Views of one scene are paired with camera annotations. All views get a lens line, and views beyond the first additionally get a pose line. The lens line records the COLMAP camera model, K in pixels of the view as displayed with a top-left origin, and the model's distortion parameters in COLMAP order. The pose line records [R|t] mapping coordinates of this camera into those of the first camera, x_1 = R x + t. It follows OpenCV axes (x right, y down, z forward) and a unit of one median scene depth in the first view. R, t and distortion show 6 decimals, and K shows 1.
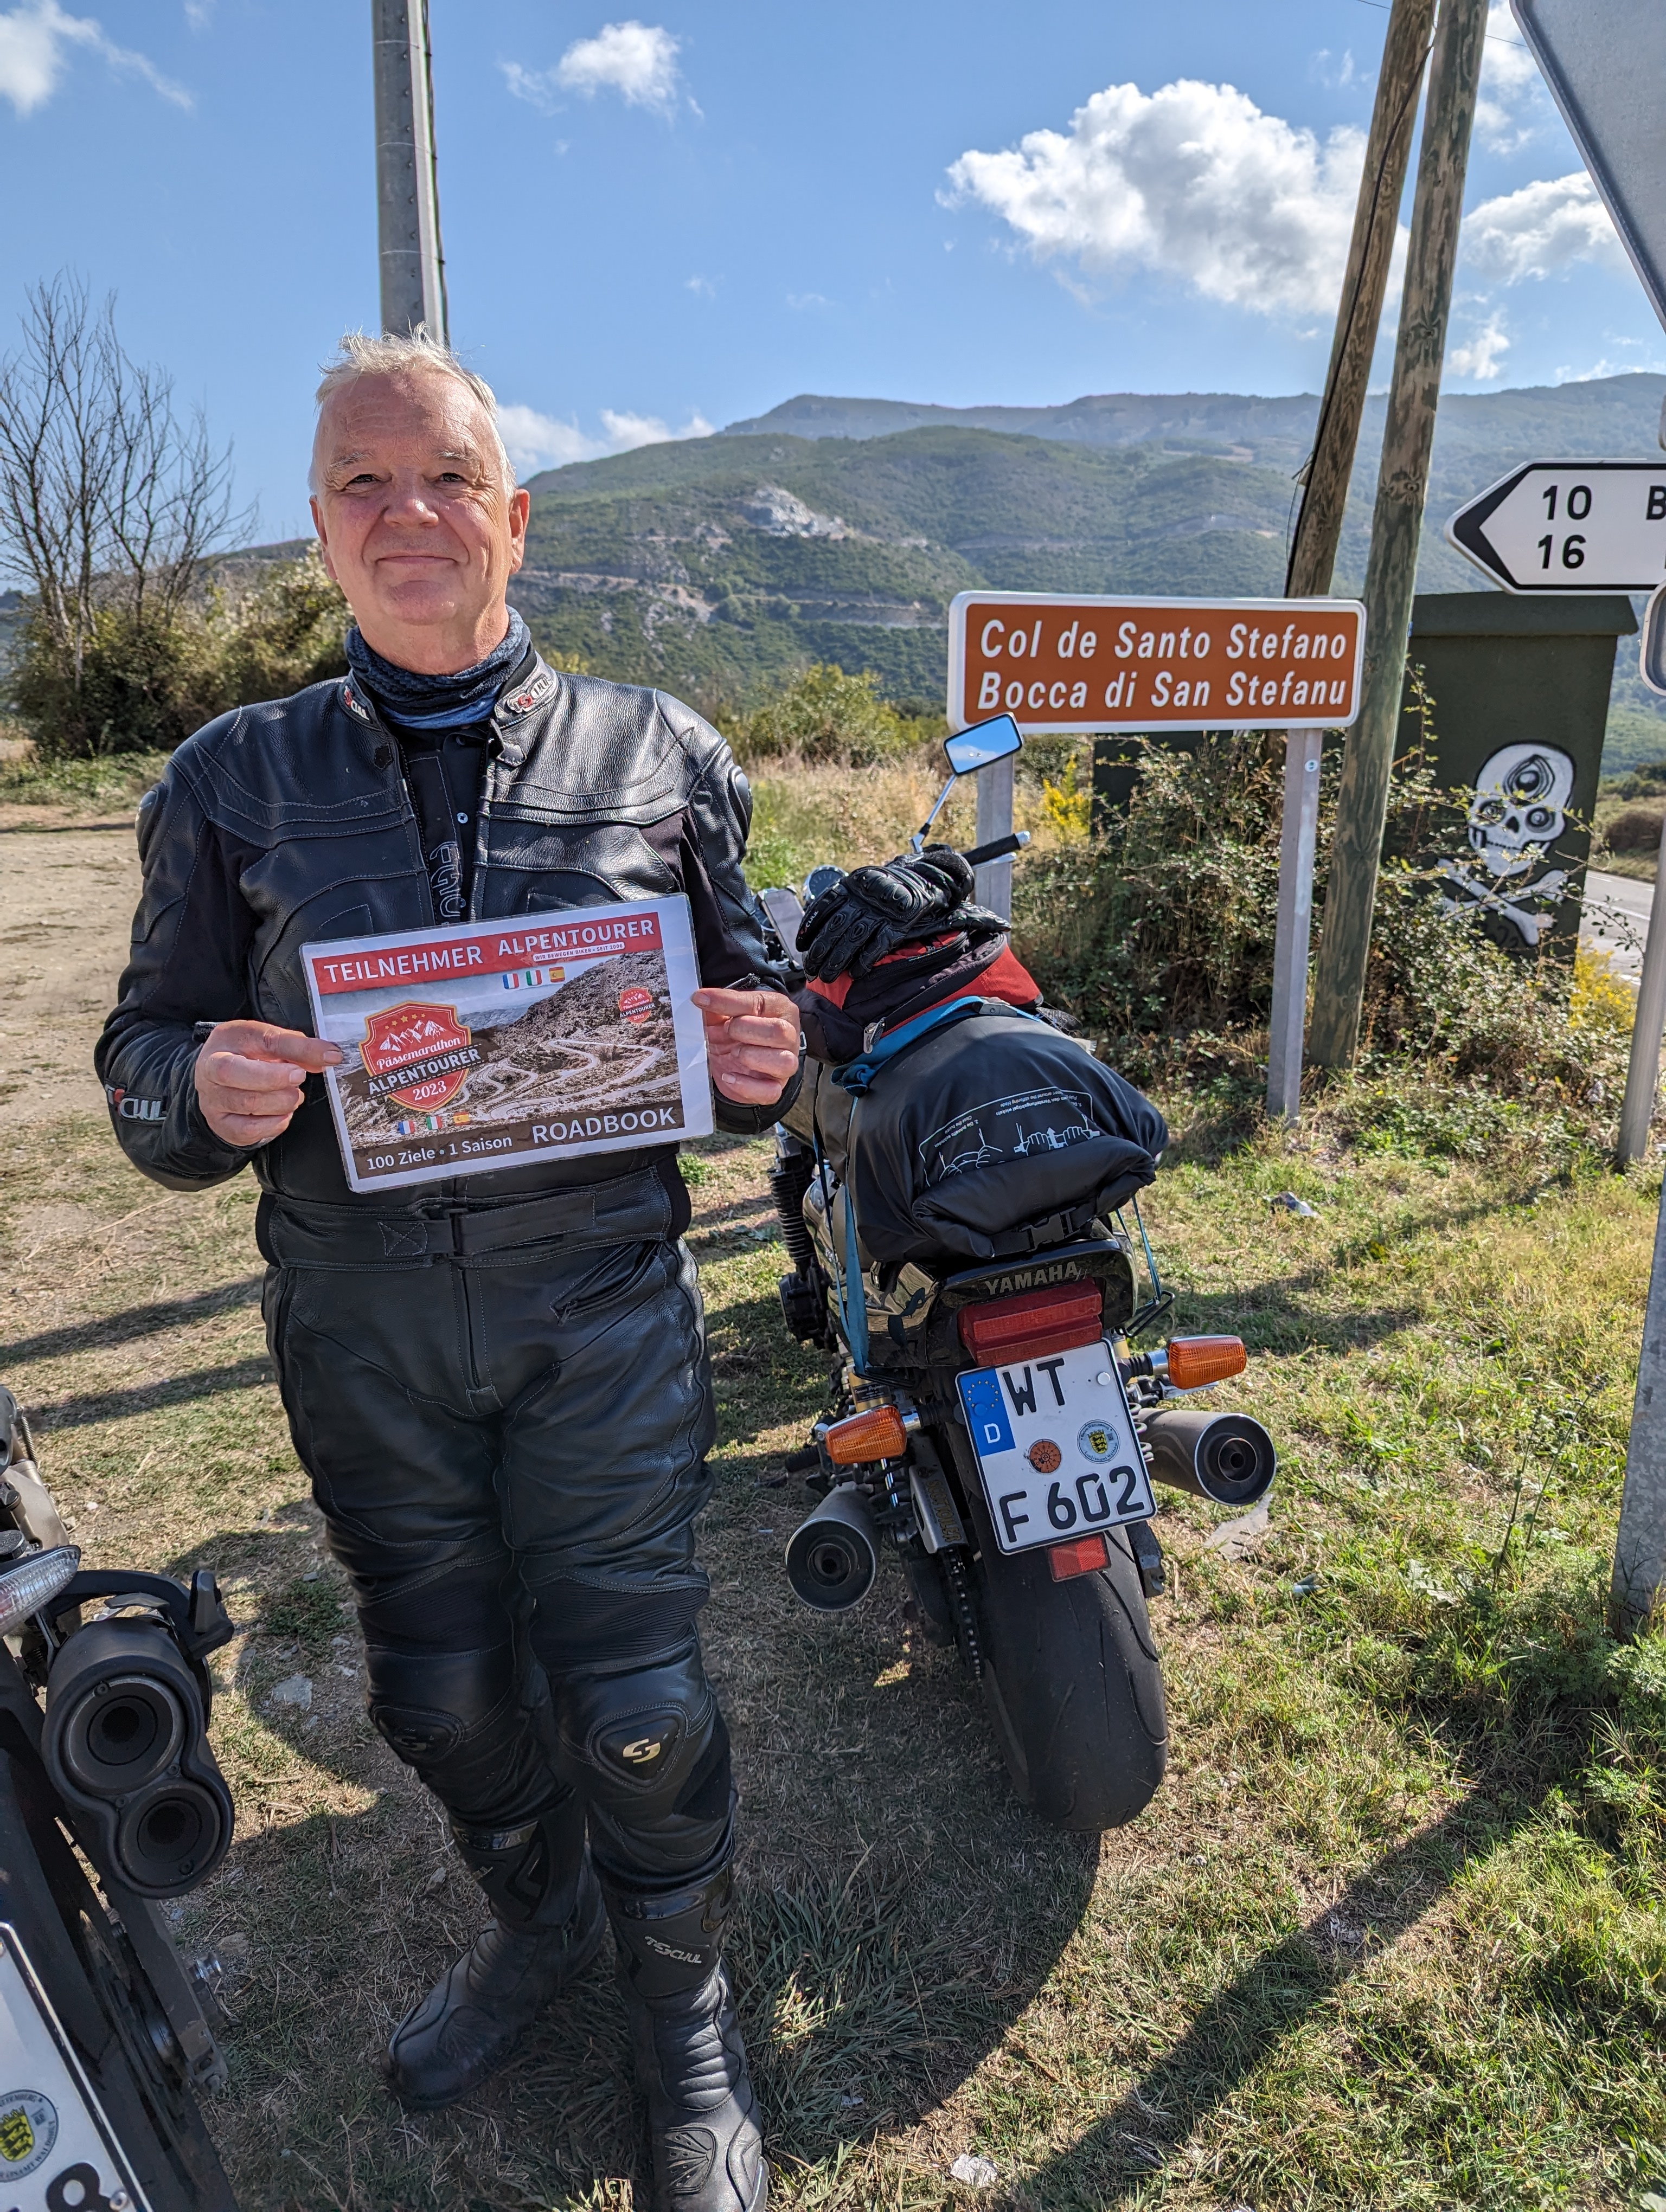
lens RADIAL K [[1557.0, 0, 805.7], [0, 1557.0, 1067.3], [0, 0, 1]] dist [0.020147, -0.003503]
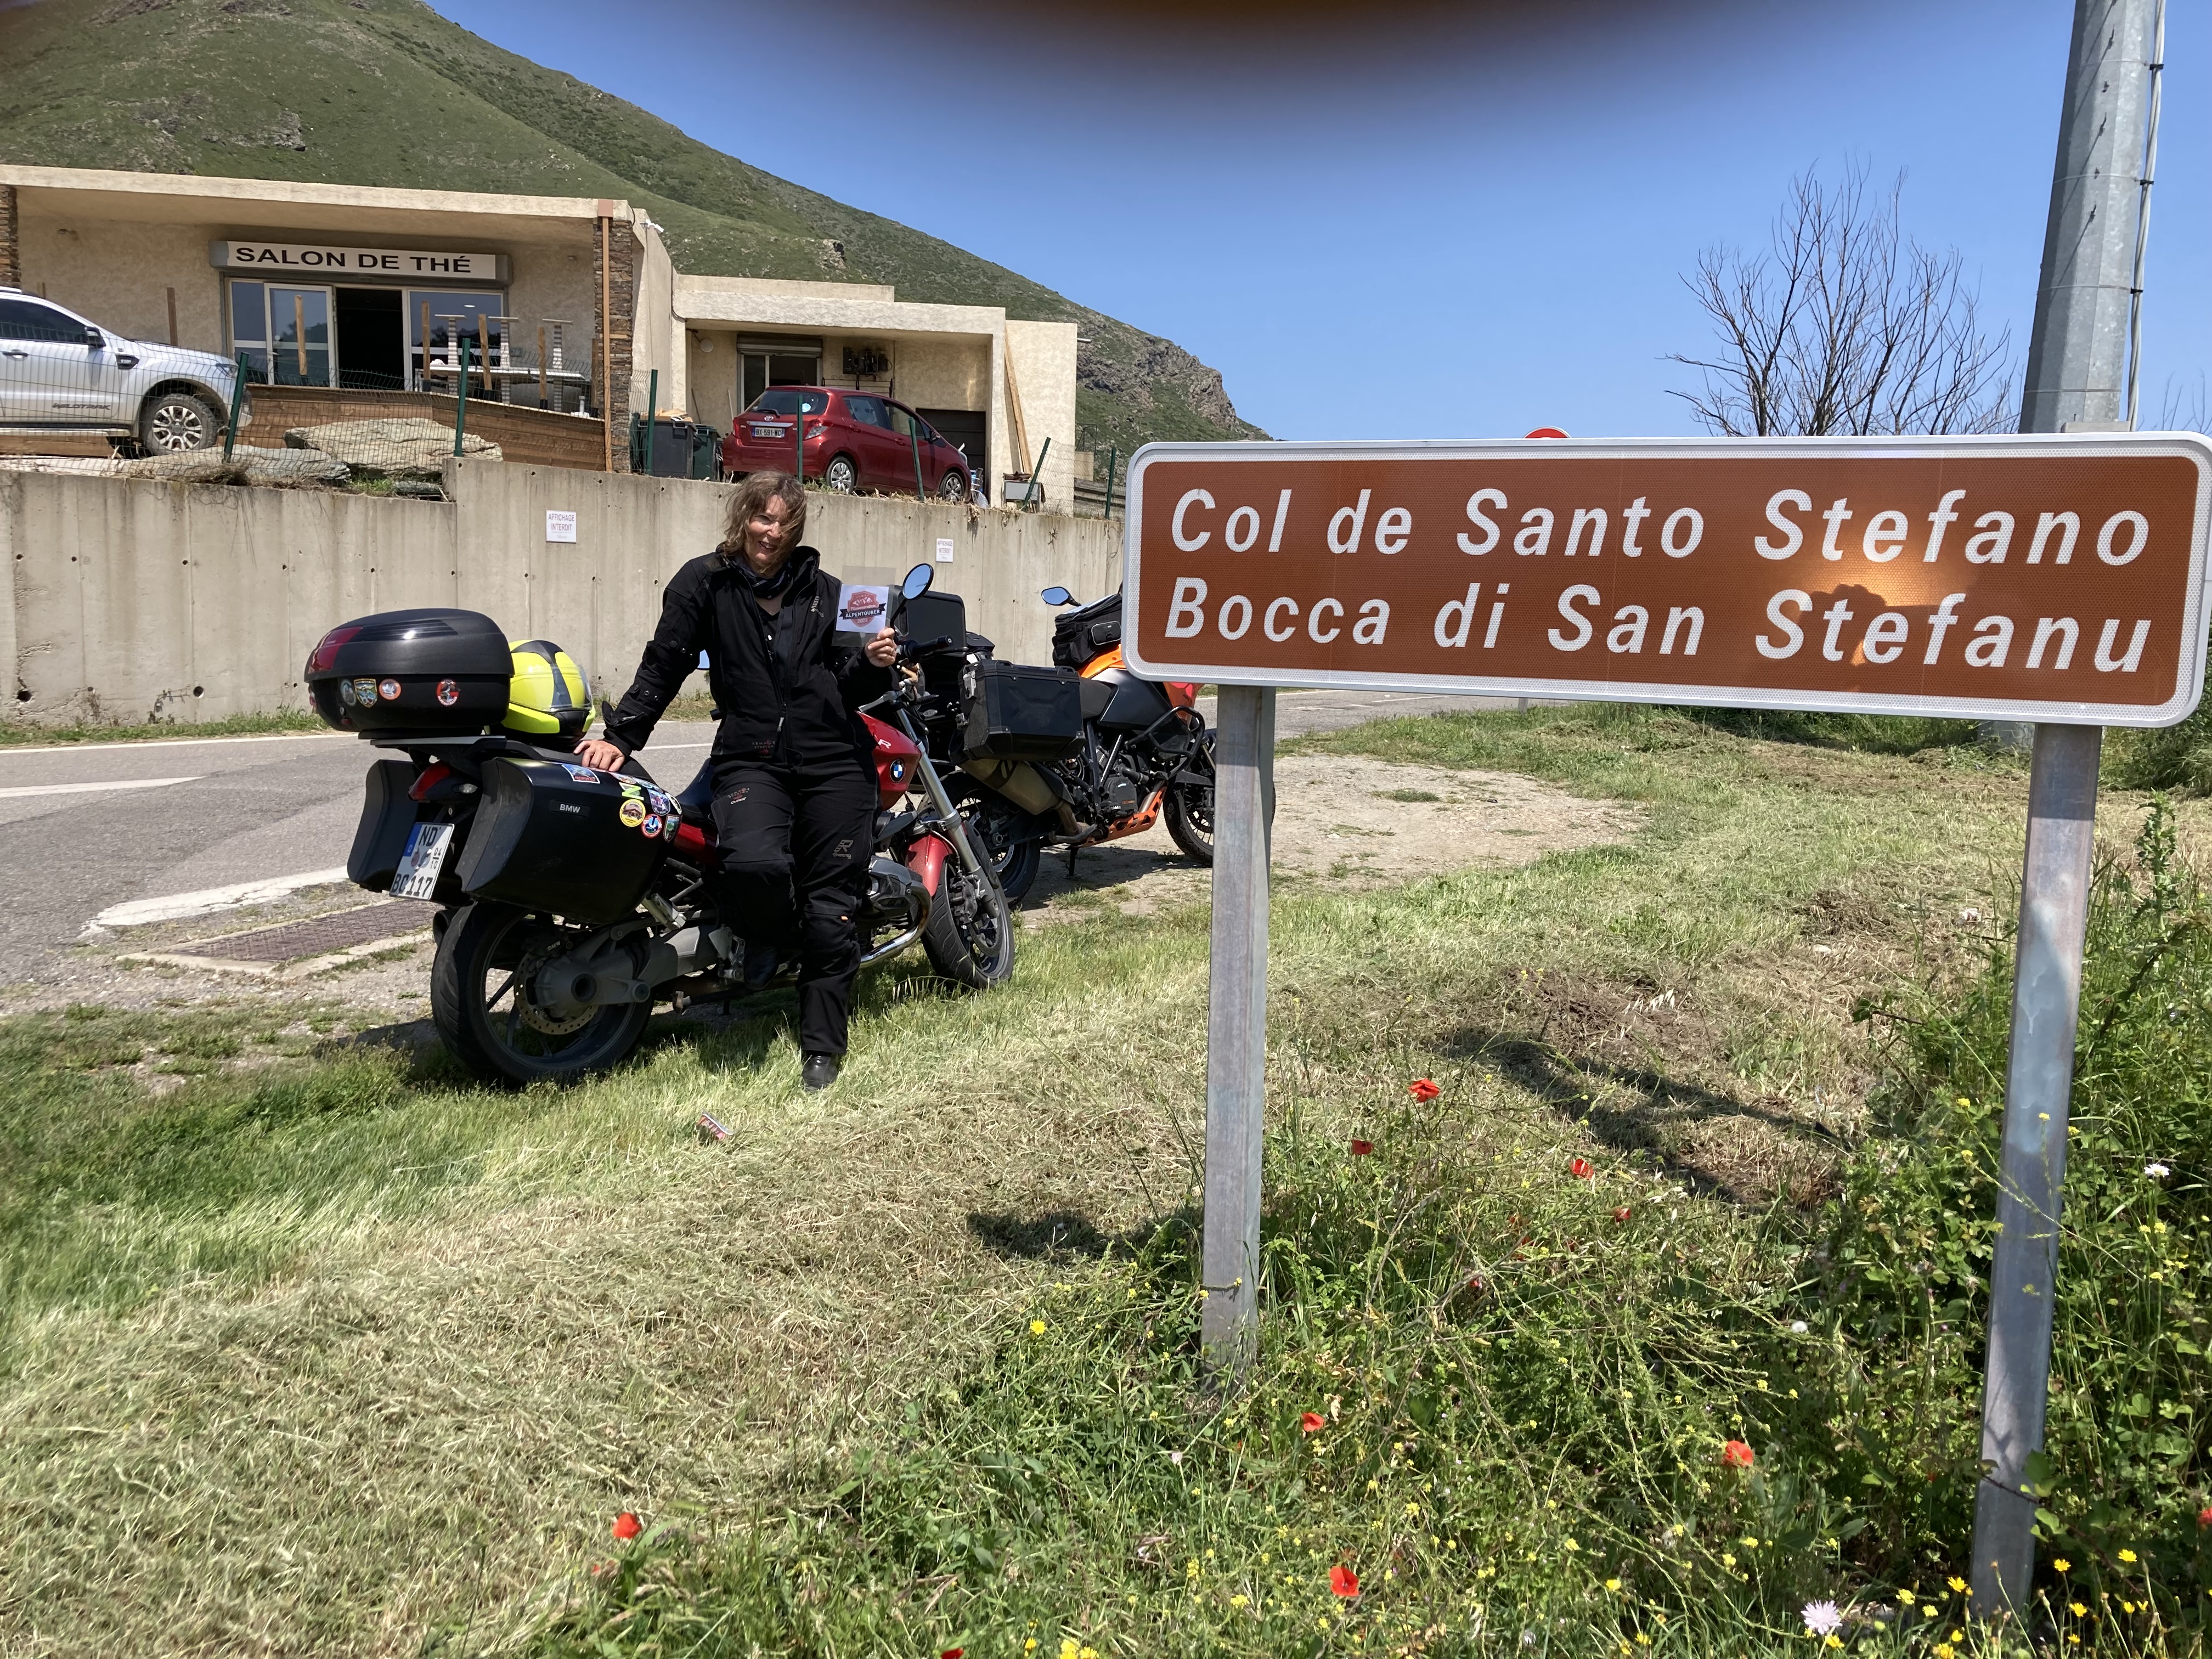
lens RADIAL K [[1782.8, 0, 1064.2], [0, 1782.8, 838.4], [0, 0, 1]] dist [0.006586, -0.120094]
pose [[0.594610, 0.126437, -0.794010, 0.587374], [-0.216173, 0.976334, -0.006416, -0.133862], [0.774408, 0.175459, 0.607870, 0.536510]]
